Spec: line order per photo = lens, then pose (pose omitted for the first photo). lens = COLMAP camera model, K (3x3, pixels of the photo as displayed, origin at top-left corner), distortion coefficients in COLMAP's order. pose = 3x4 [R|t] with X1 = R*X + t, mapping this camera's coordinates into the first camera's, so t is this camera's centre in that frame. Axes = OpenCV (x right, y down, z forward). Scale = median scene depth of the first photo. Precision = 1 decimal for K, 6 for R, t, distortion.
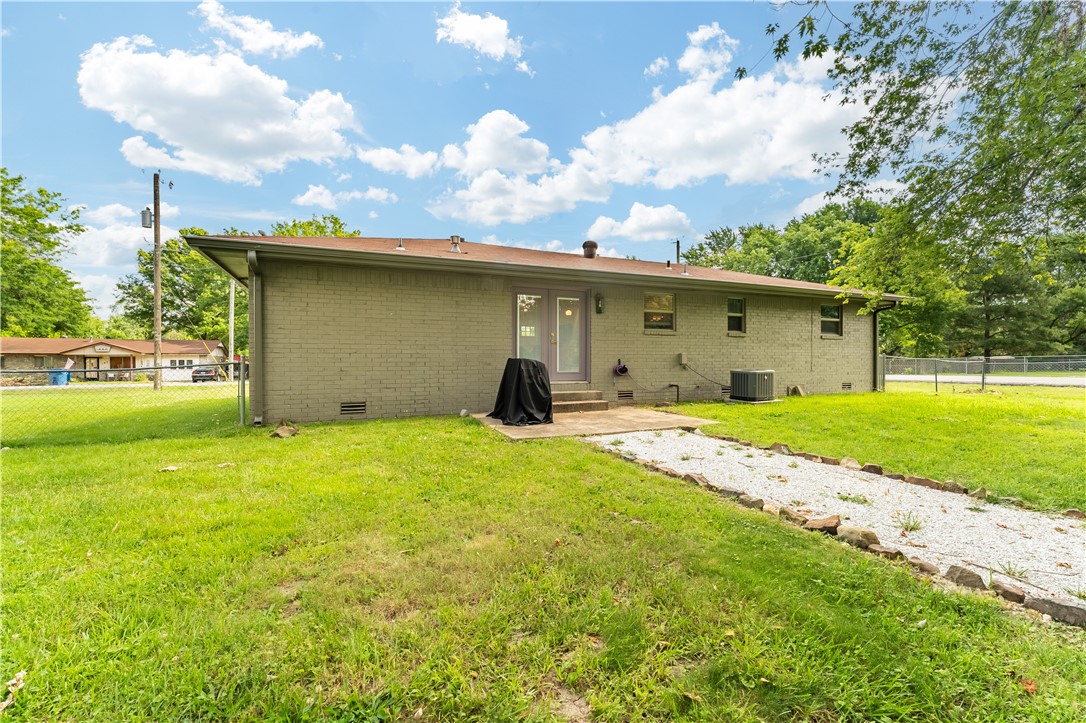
lens RADIAL K [[461.6, 0, 539.6], [0, 461.6, 367.9], [0, 0, 1]] dist [-0.013656, -0.000079]
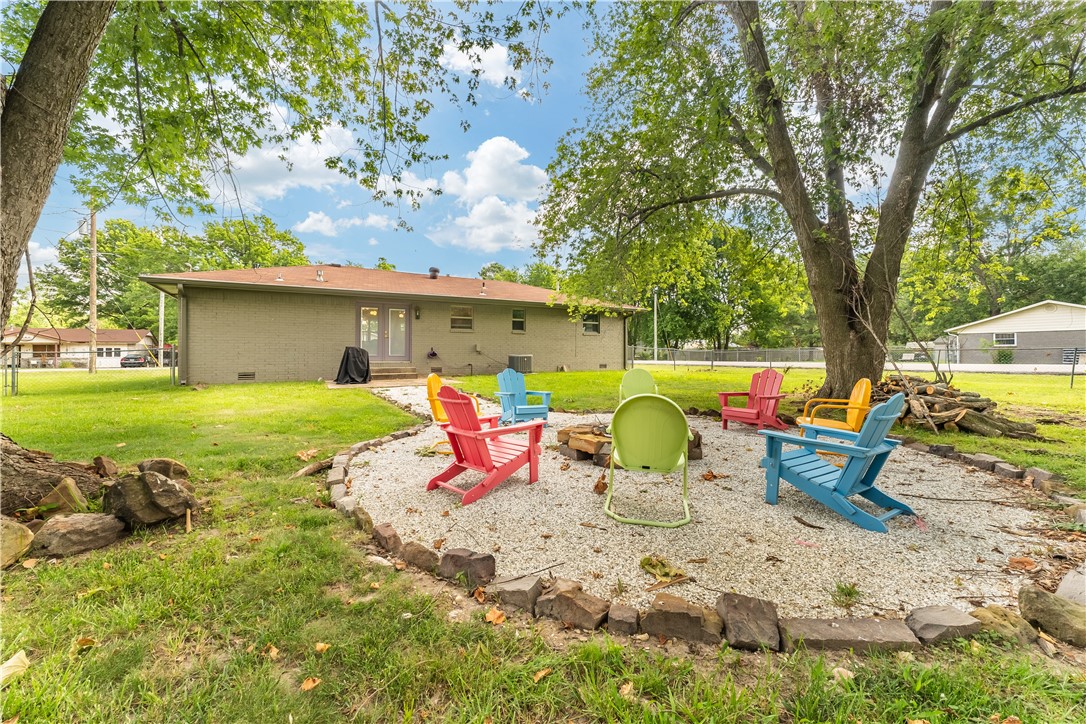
lens RADIAL K [[444.9, 0, 539.6], [0, 444.9, 353.9], [0, 0, 1]] dist [-0.000678, -0.000076]
pose [[0.993100, 0.002925, 0.117232, 0.344057], [-0.001825, 0.999953, -0.009488, 0.015399], [-0.117254, 0.009209, 0.993059, -0.540126]]
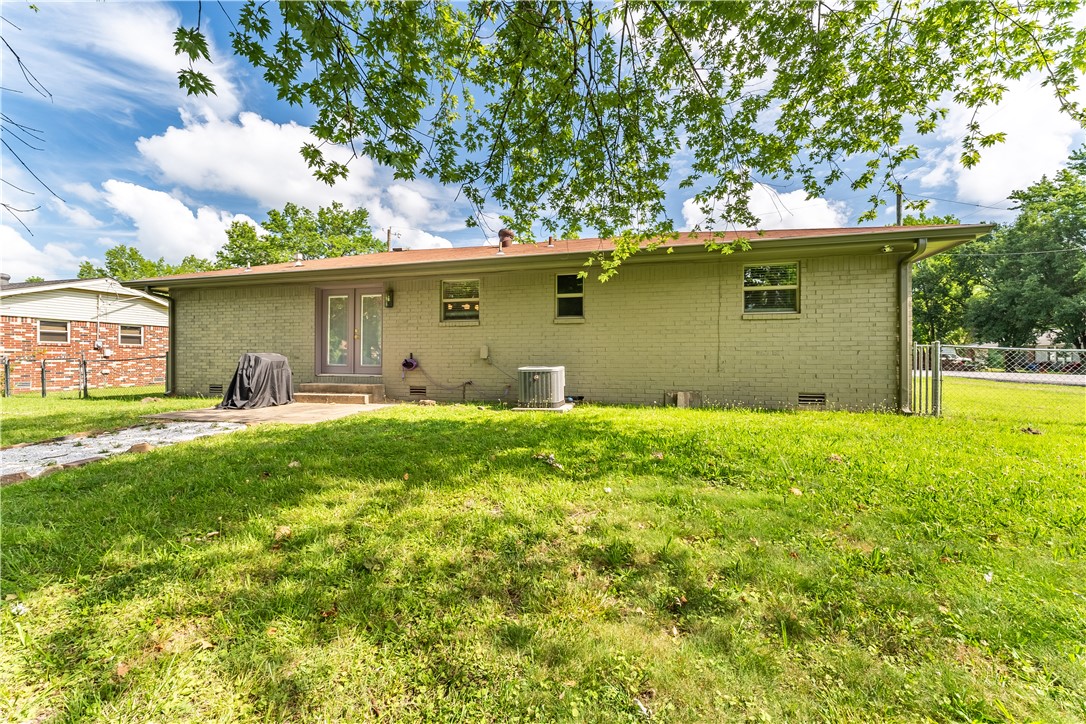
lens RADIAL K [[444.9, 0, 539.6], [0, 444.9, 353.9], [0, 0, 1]] dist [-0.000678, -0.000076]
pose [[0.808349, -0.002015, -0.588701, 0.888721], [-0.001926, 0.999980, -0.006067, -0.011956], [0.588701, 0.006038, 0.808328, 0.379326]]
